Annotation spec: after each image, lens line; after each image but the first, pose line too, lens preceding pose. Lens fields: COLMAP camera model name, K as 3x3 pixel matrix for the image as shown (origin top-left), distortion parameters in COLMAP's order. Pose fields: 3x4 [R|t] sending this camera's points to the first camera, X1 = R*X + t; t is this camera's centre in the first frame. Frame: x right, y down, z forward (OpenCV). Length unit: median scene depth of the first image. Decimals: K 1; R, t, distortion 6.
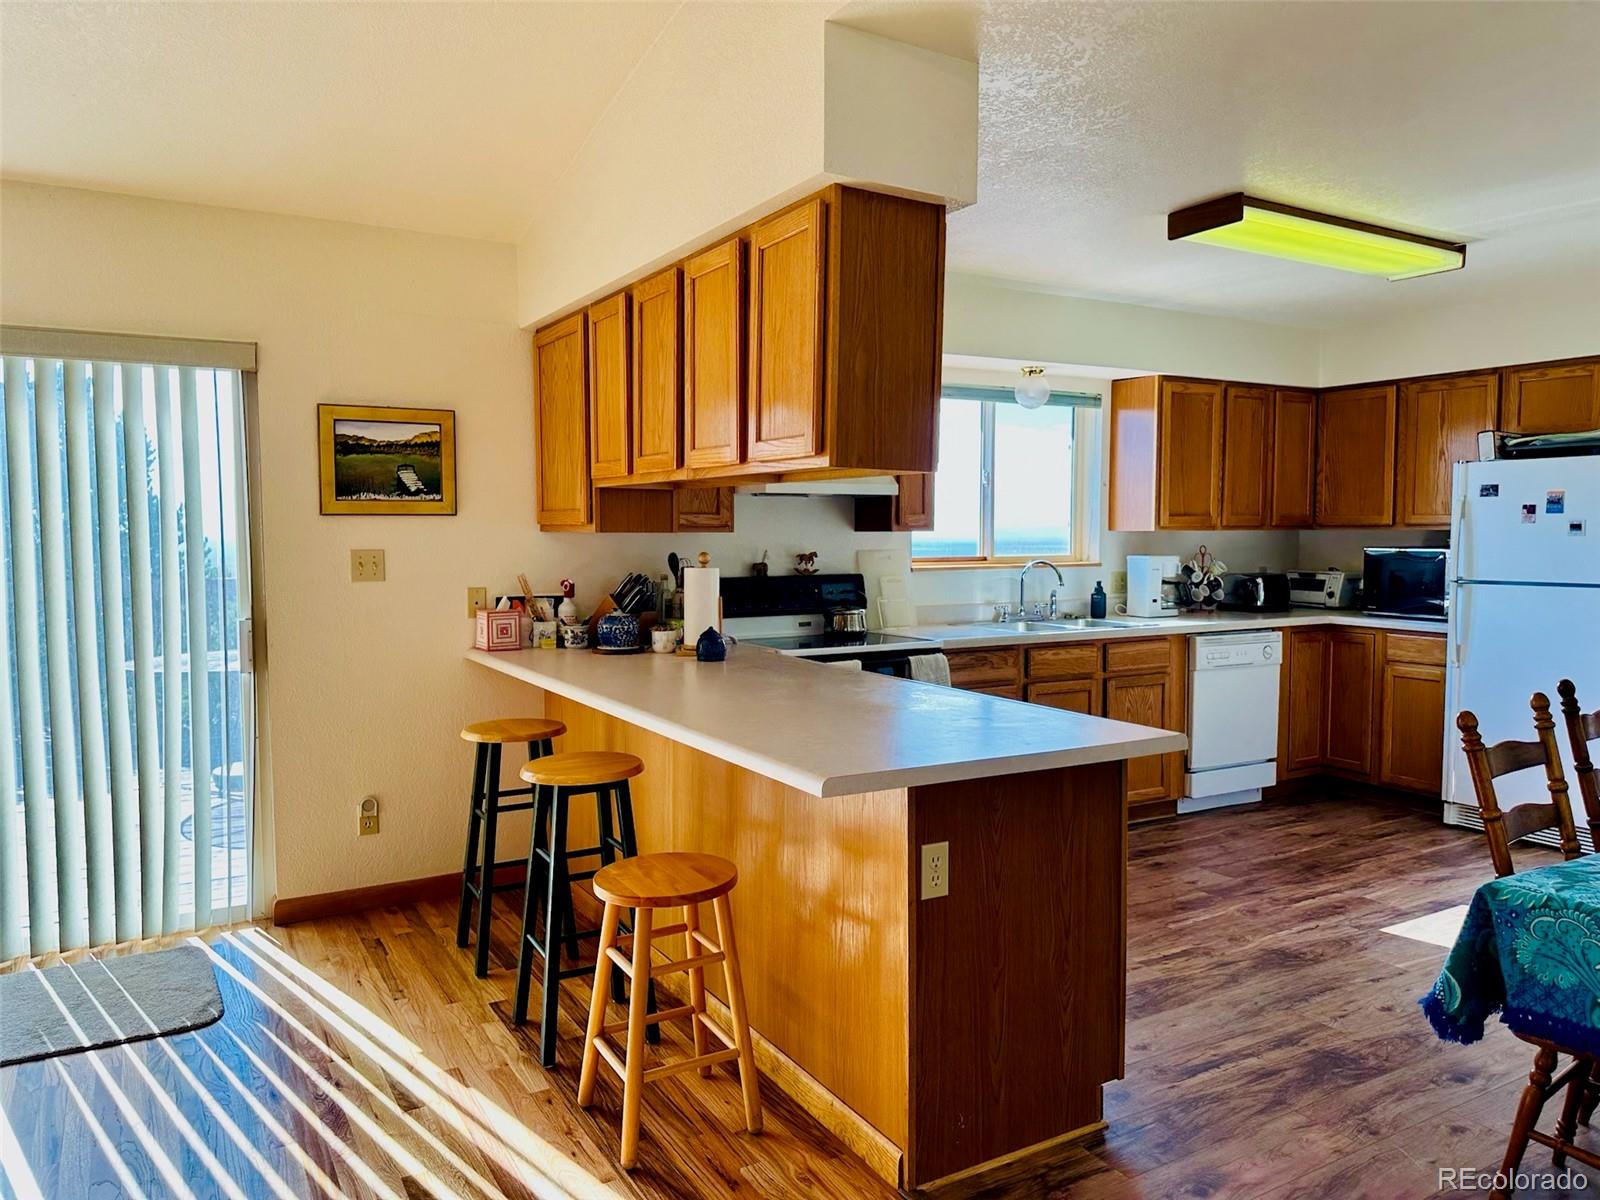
lens RADIAL K [[1145.8, 0, 800.0], [0, 1145.8, 600.0], [0, 0, 1]] dist [0.009358, -0.003248]
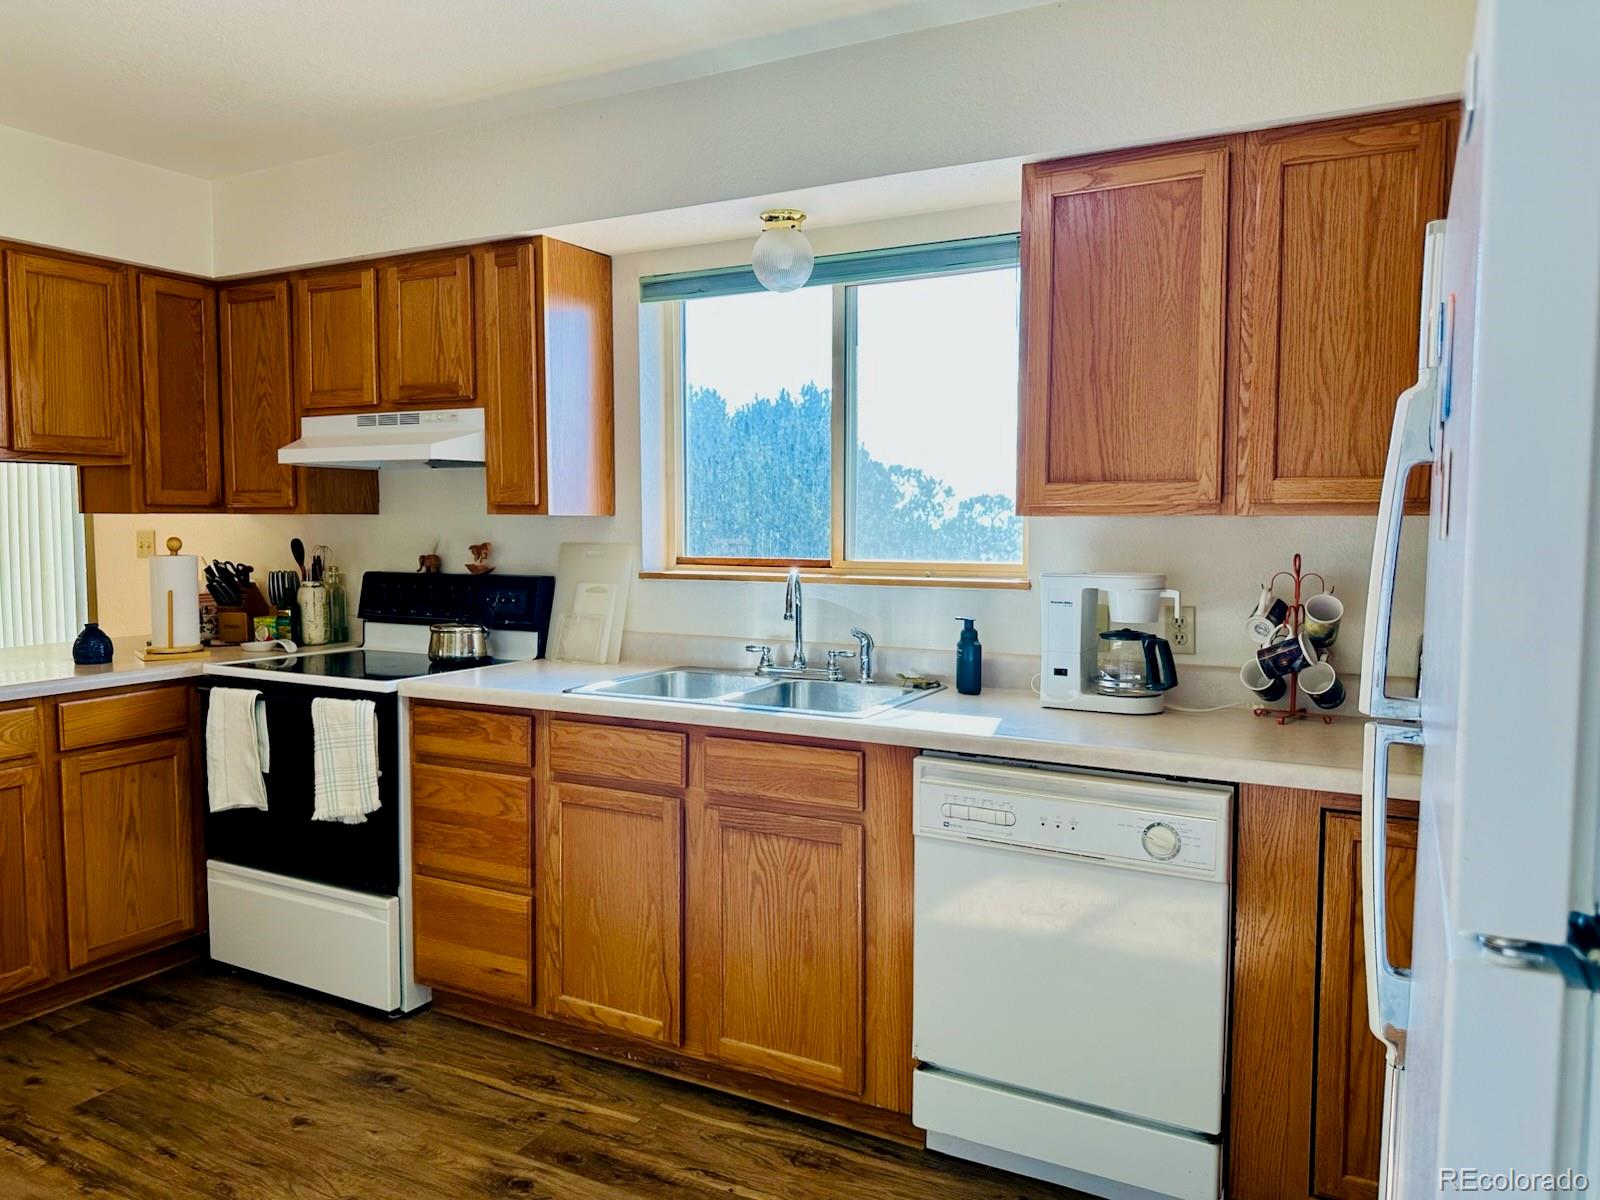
lens RADIAL K [[1145.8, 0, 800.0], [0, 1145.8, 600.0], [0, 0, 1]] dist [0.009358, -0.003248]
pose [[0.537747, 0.062343, -0.840798, 0.730623], [-0.057524, 0.997651, 0.037183, -0.044374], [0.841141, 0.028371, 0.540070, 0.776417]]
